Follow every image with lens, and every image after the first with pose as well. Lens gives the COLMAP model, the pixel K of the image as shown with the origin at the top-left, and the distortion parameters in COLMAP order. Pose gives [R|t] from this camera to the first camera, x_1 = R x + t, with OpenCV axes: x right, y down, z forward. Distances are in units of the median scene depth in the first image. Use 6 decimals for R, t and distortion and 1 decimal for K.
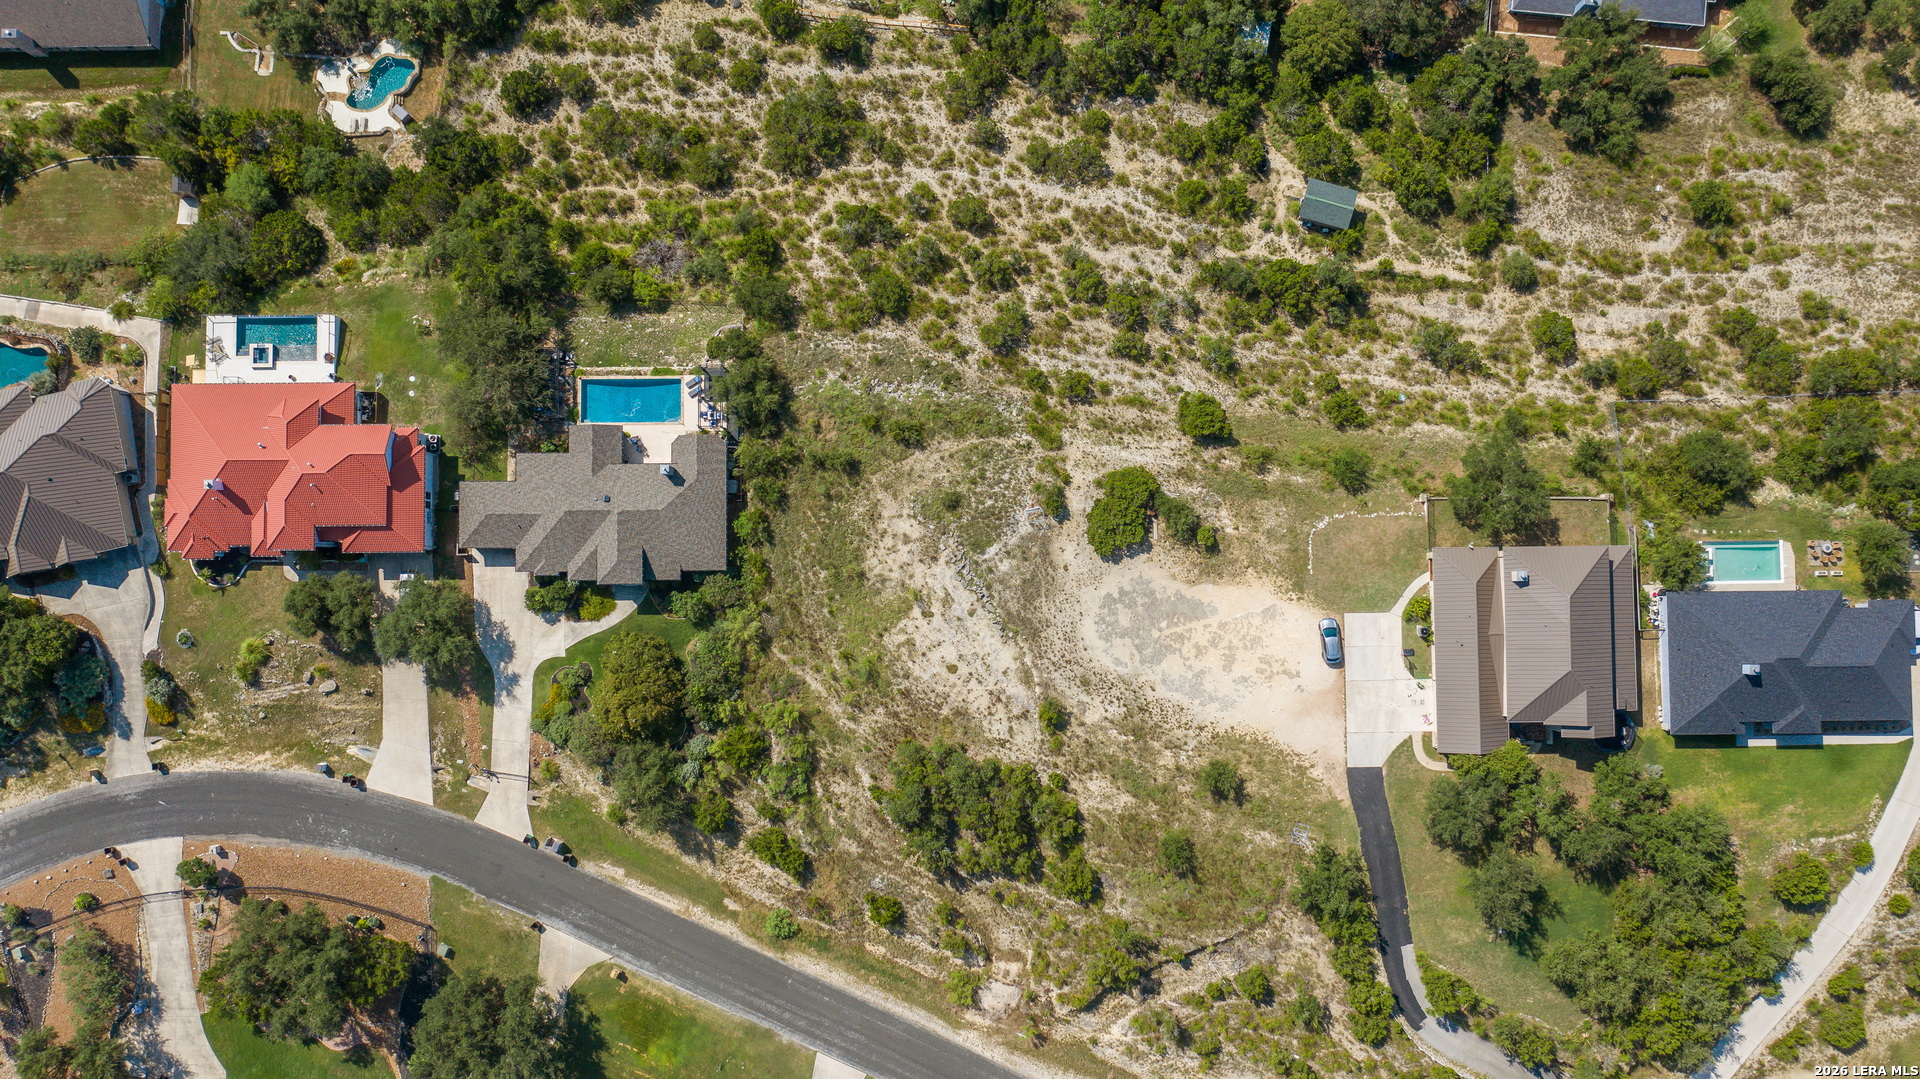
lens RADIAL K [[1554.5, 0, 939.5], [0, 1554.5, 616.0], [0, 0, 1]] dist [0.005794, -0.001258]
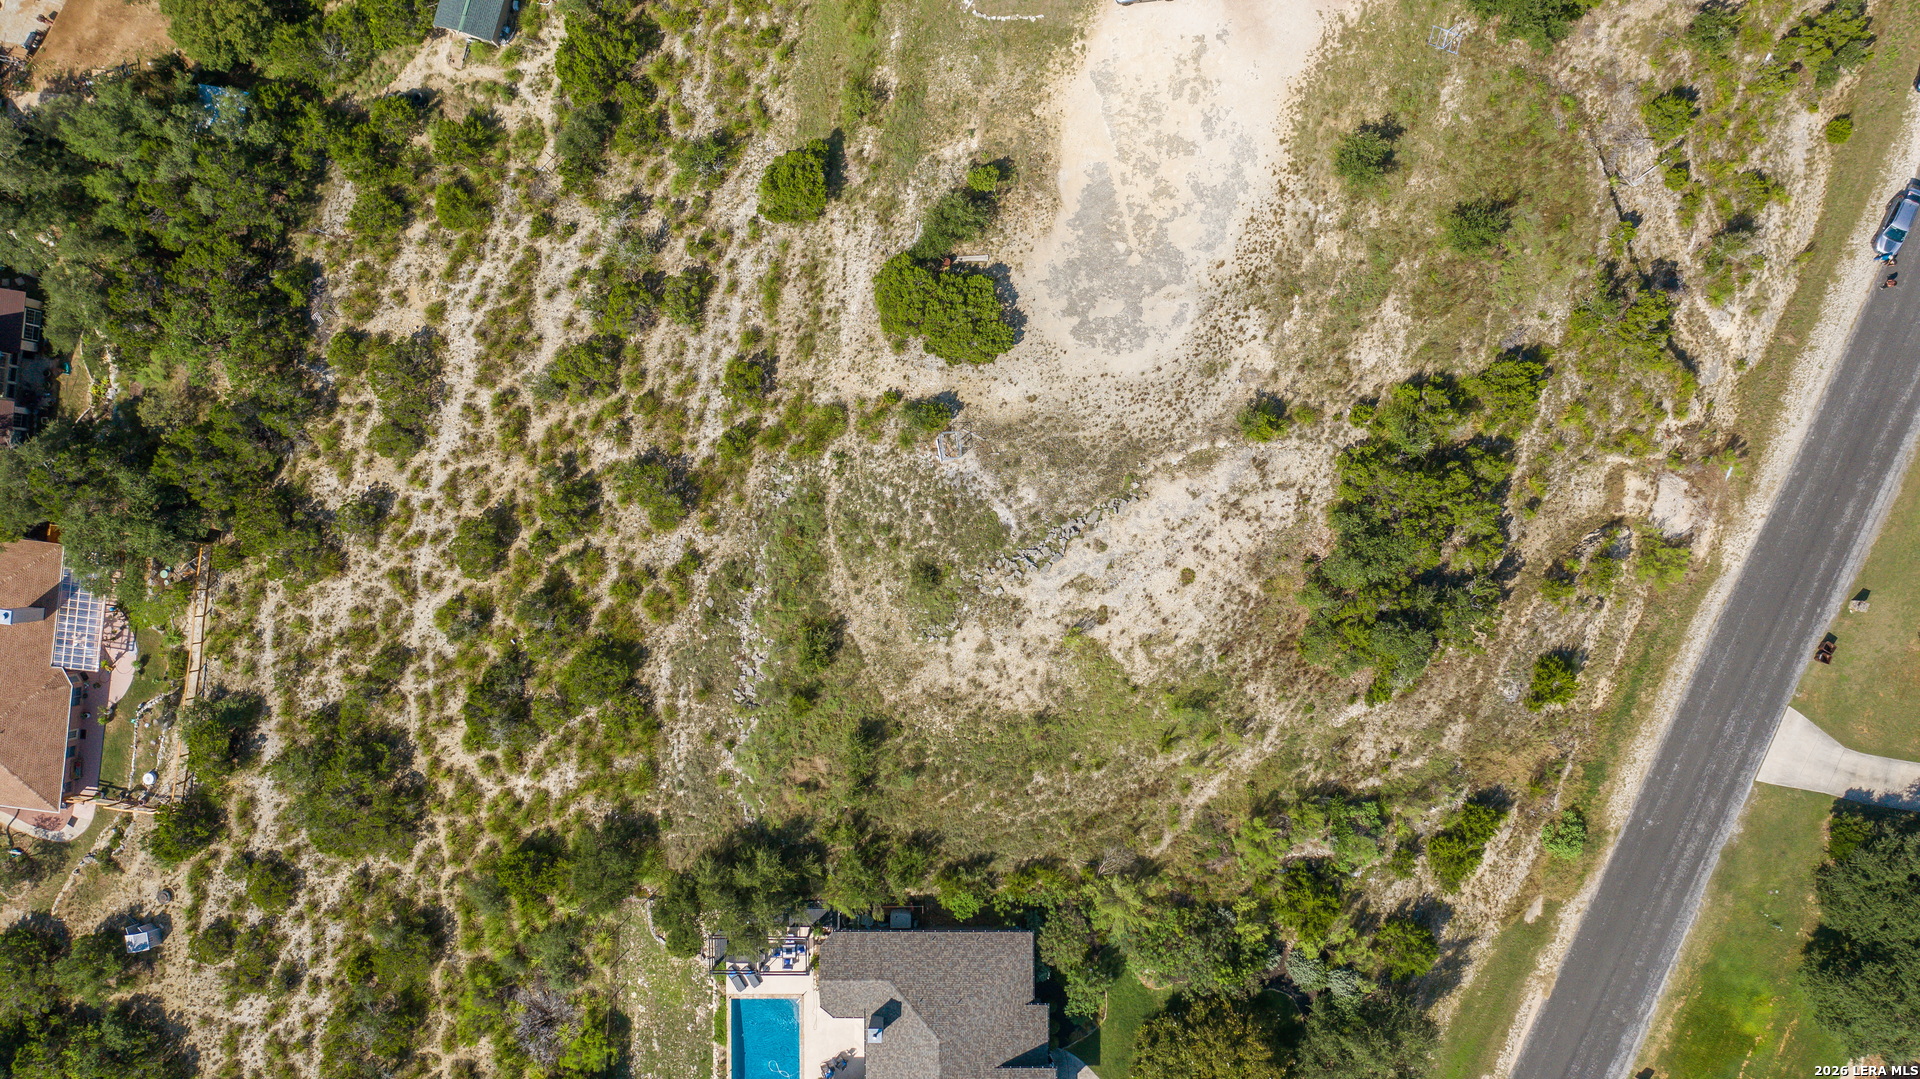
lens RADIAL K [[1604.1, 0, 1047.5], [0, 1604.1, 530.7], [0, 0, 1]] dist [-0.011963, -0.002139]
pose [[0.004198, -0.999808, 0.019146, 0.013763], [0.999749, 0.004617, 0.021912, -0.037036], [-0.021996, 0.019049, 0.999577, 0.327527]]
